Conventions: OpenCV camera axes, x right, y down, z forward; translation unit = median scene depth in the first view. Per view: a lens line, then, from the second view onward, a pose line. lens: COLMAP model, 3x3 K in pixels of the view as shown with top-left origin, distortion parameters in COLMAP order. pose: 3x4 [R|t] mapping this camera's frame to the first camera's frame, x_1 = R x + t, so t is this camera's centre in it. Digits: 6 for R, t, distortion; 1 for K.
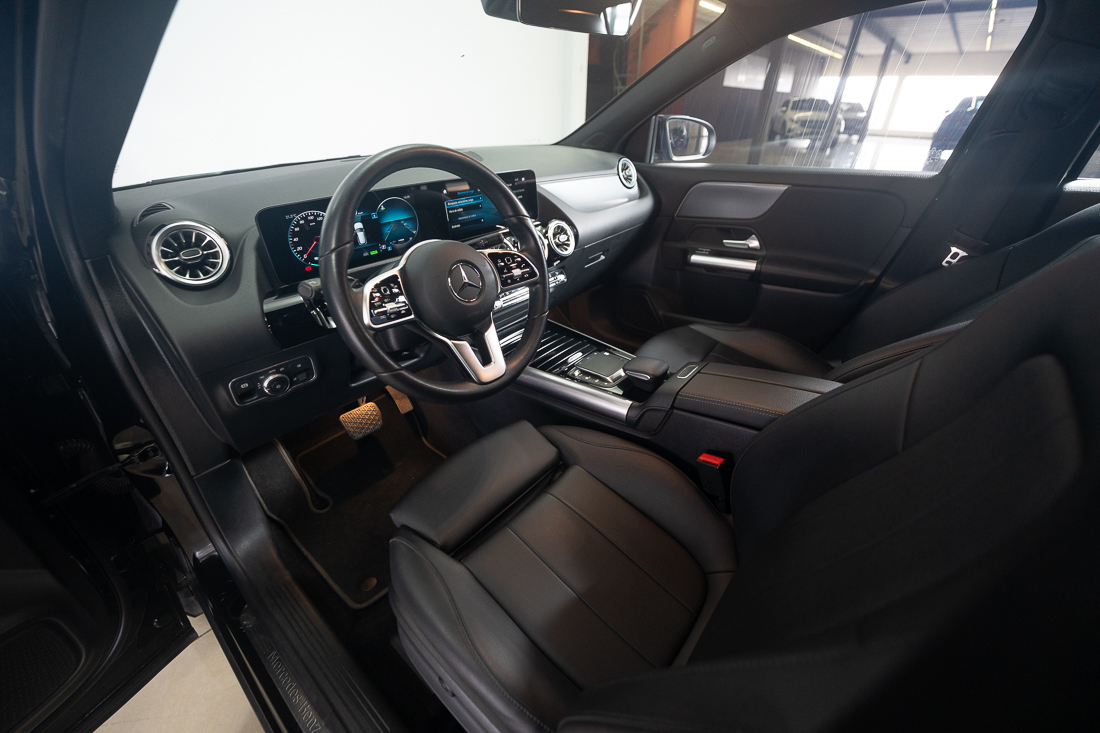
lens RADIAL K [[469.2, 0, 549.0], [0, 469.2, 367.1], [0, 0, 1]] dist [-0.004675, 0.000069]
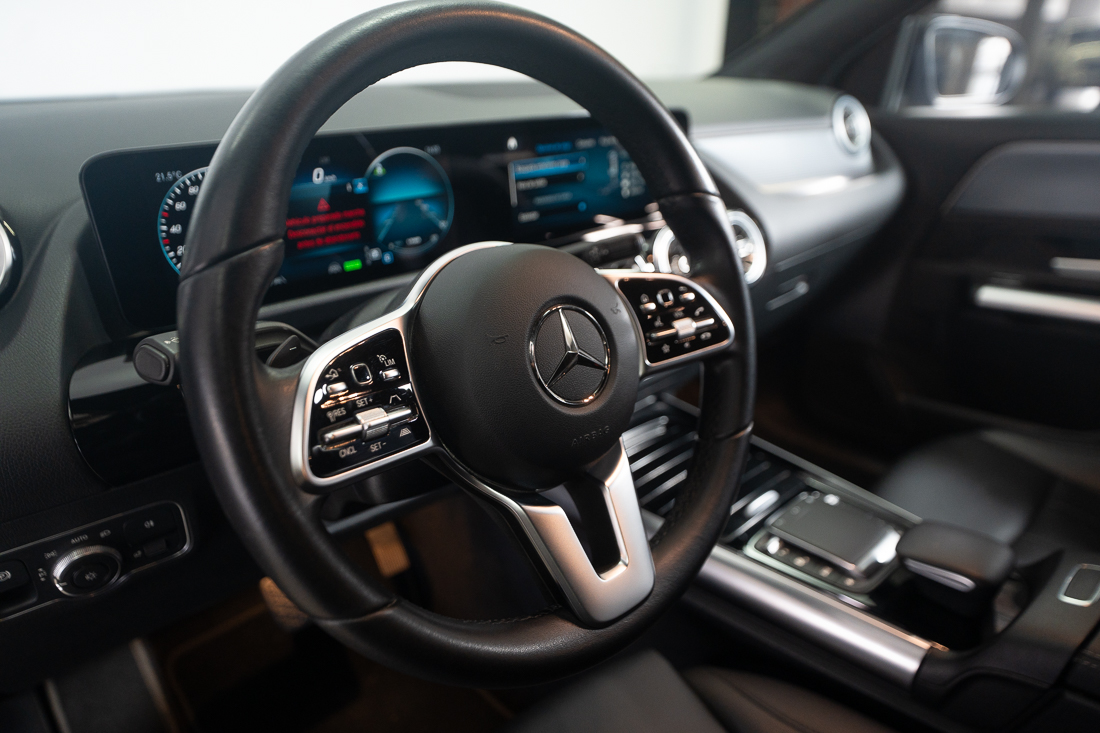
lens RADIAL K [[756.5, 0, 550.0], [0, 756.5, 371.3], [0, 0, 1]] dist [0.064126, -0.006859]
pose [[0.992596, 0.051473, -0.110016, -0.109612], [-0.062630, 0.992965, -0.100488, -0.089872], [0.104069, 0.106634, 0.988837, 0.339136]]
